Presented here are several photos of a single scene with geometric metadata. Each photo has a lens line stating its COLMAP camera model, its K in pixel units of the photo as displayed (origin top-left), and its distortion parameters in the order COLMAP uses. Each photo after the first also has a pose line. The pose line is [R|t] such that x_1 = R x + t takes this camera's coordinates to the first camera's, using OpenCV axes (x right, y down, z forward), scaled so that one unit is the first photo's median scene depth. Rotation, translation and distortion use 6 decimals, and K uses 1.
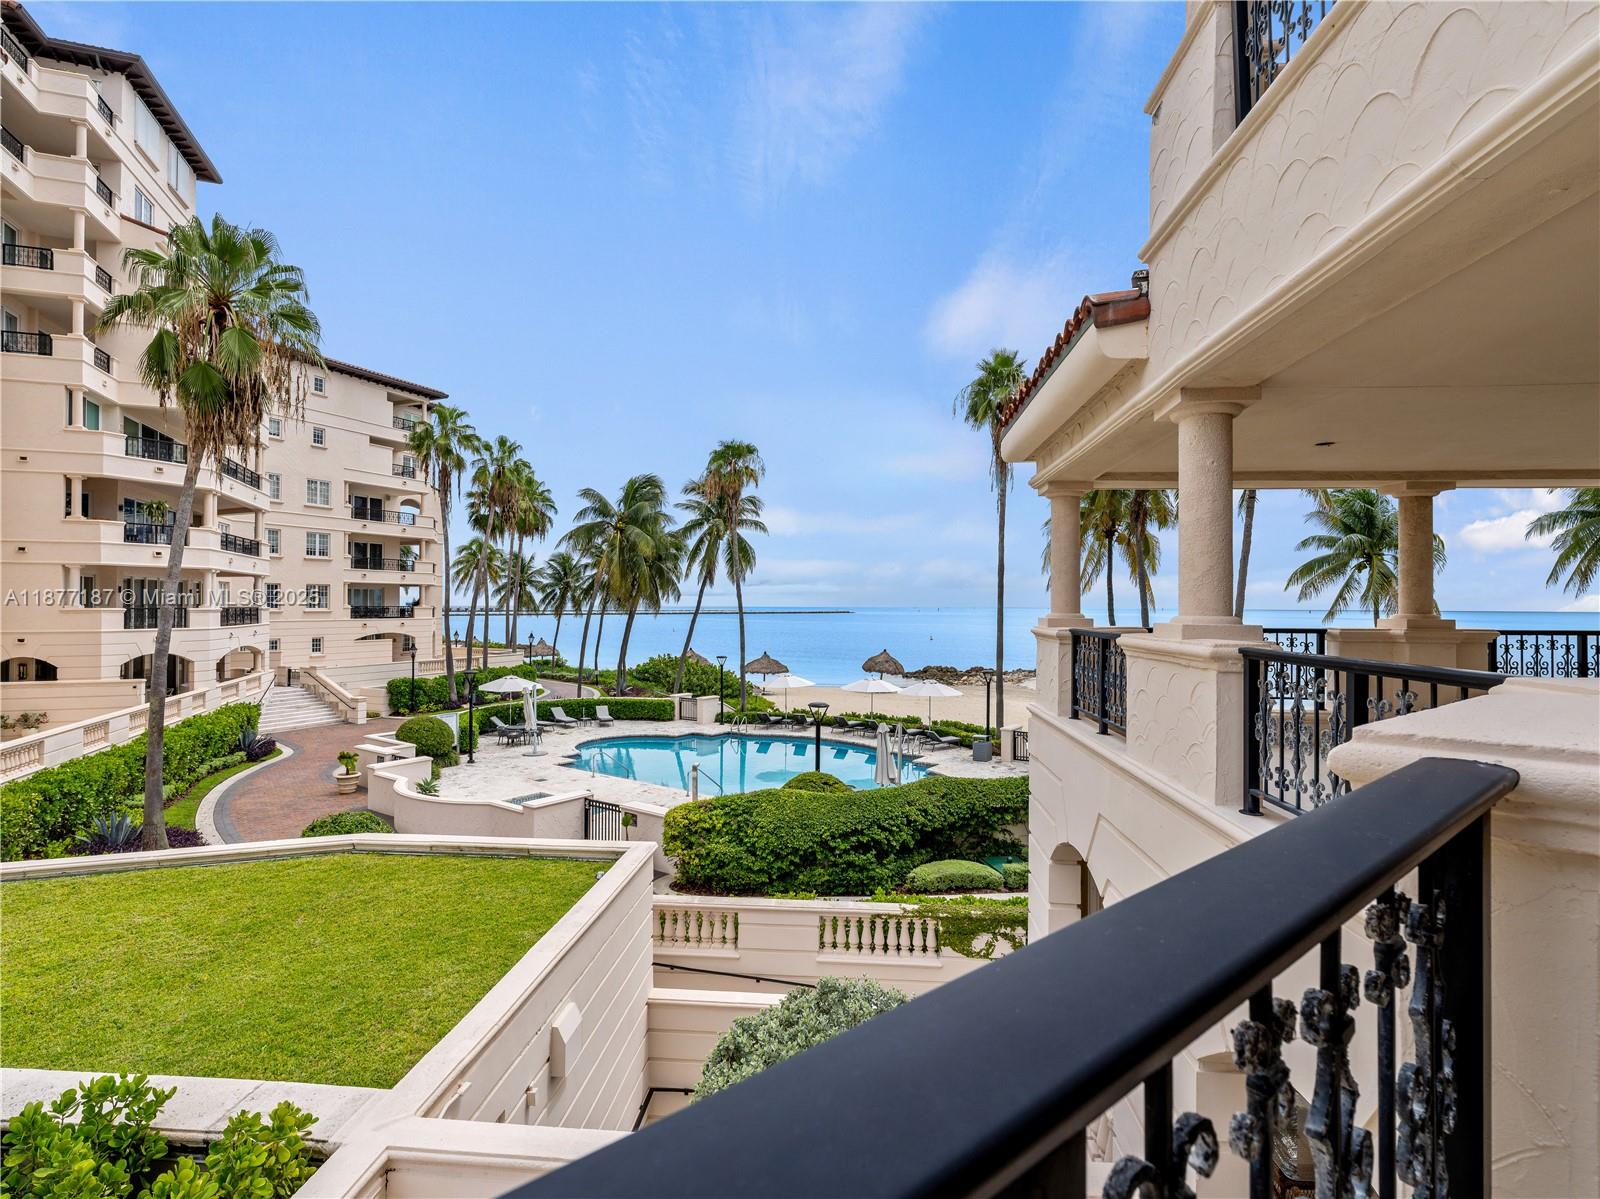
lens RADIAL K [[803.3, 0, 800.0], [0, 803.3, 599.5], [0, 0, 1]] dist [-0.001622, 0.000085]
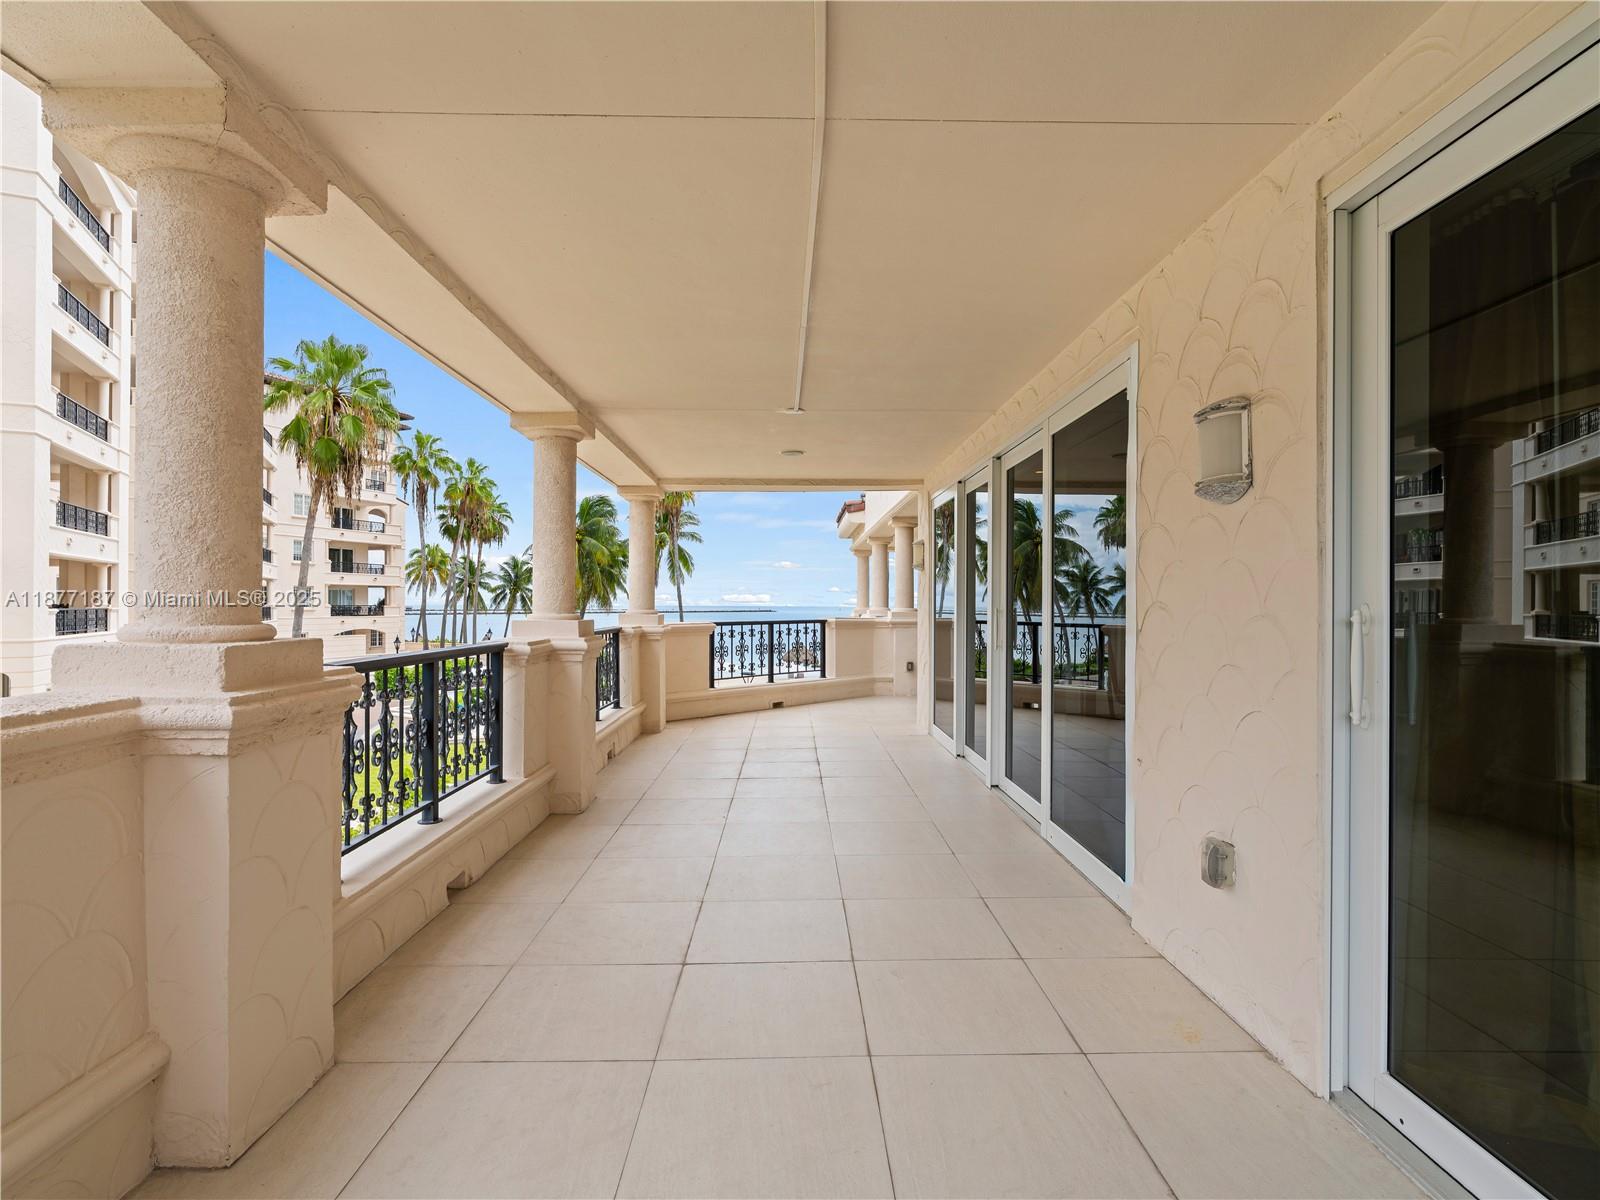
lens RADIAL K [[812.2, 0, 800.0], [0, 812.2, 600.0], [0, 0, 1]] dist [-0.001588, -0.000049]
pose [[0.995493, -0.000036, 0.094834, -0.011373], [-0.000121, 0.999999, 0.001645, -0.001297], [-0.094834, -0.001649, 0.995492, -0.221131]]
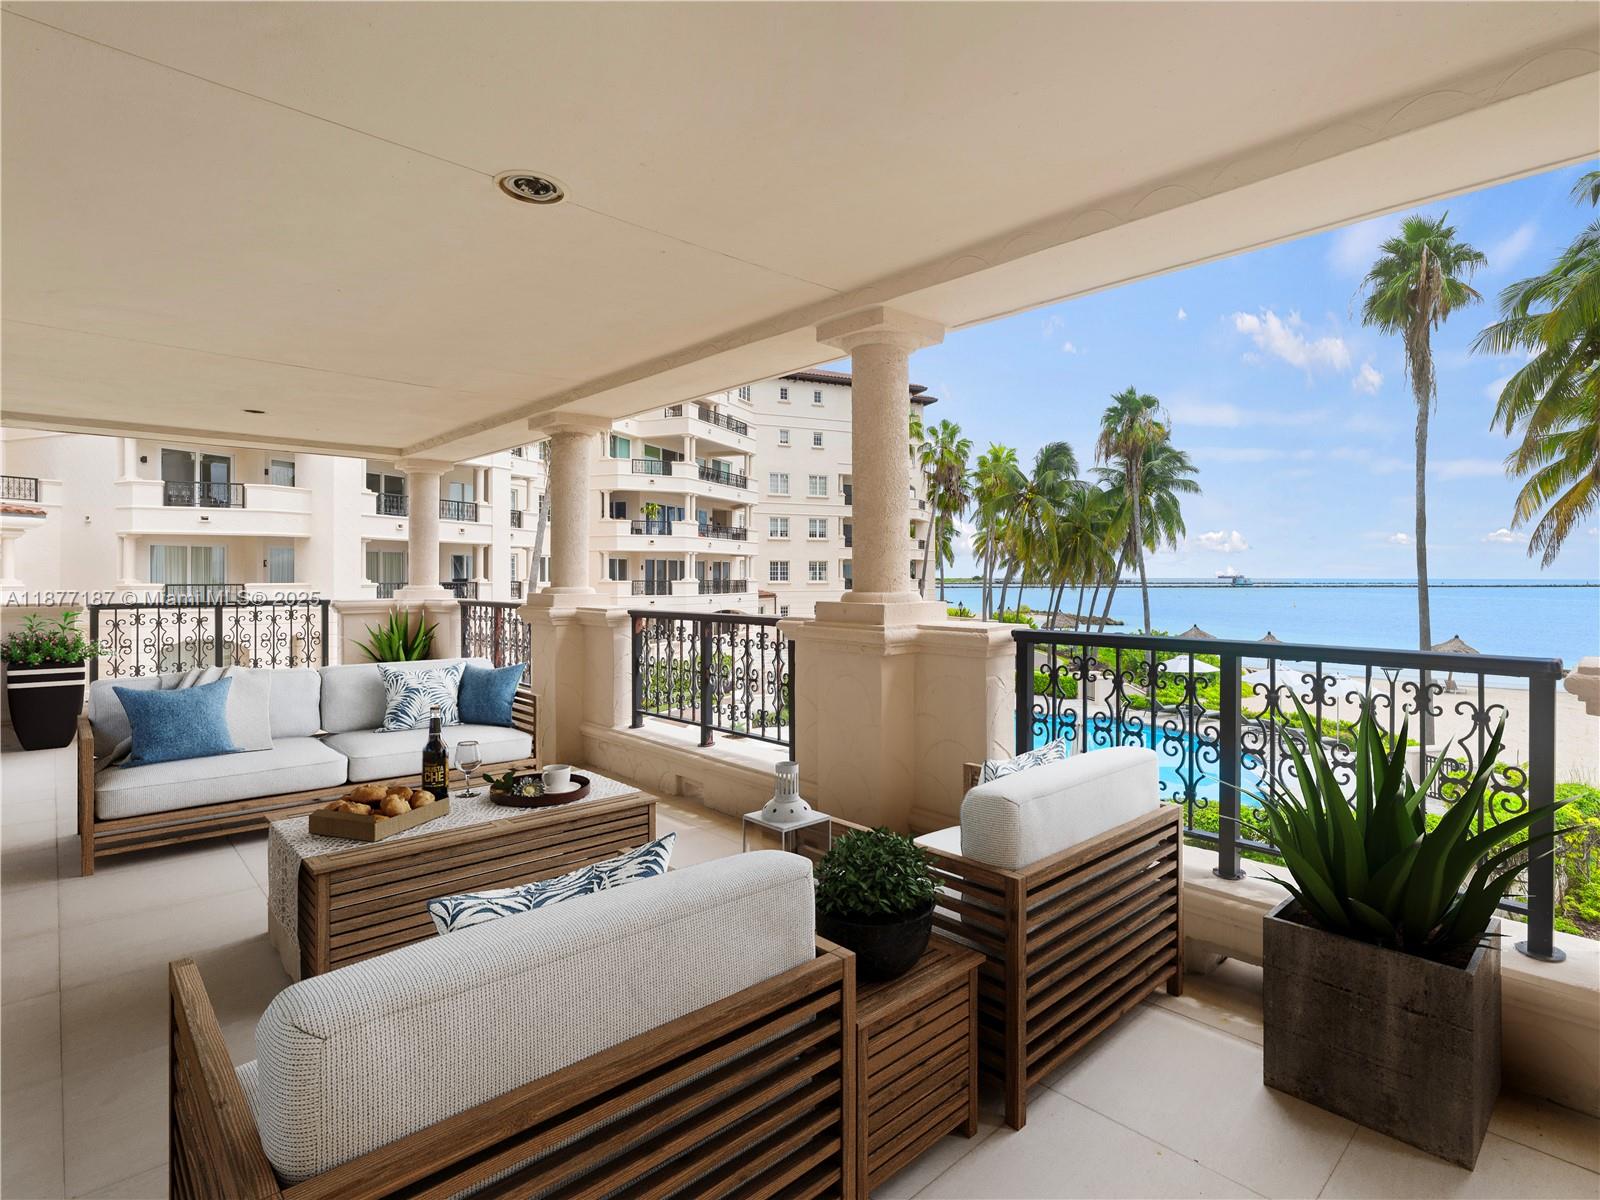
lens RADIAL K [[820.4, 0, 850.0], [0, 820.4, 574.8], [0, 0, 1]] dist [0.003132, -0.000282]
pose [[0.760387, -0.003920, -0.649459, 0.257649], [0.006433, 0.999978, 0.001496, 0.000448], [0.649438, -0.005315, 0.760396, 0.091487]]
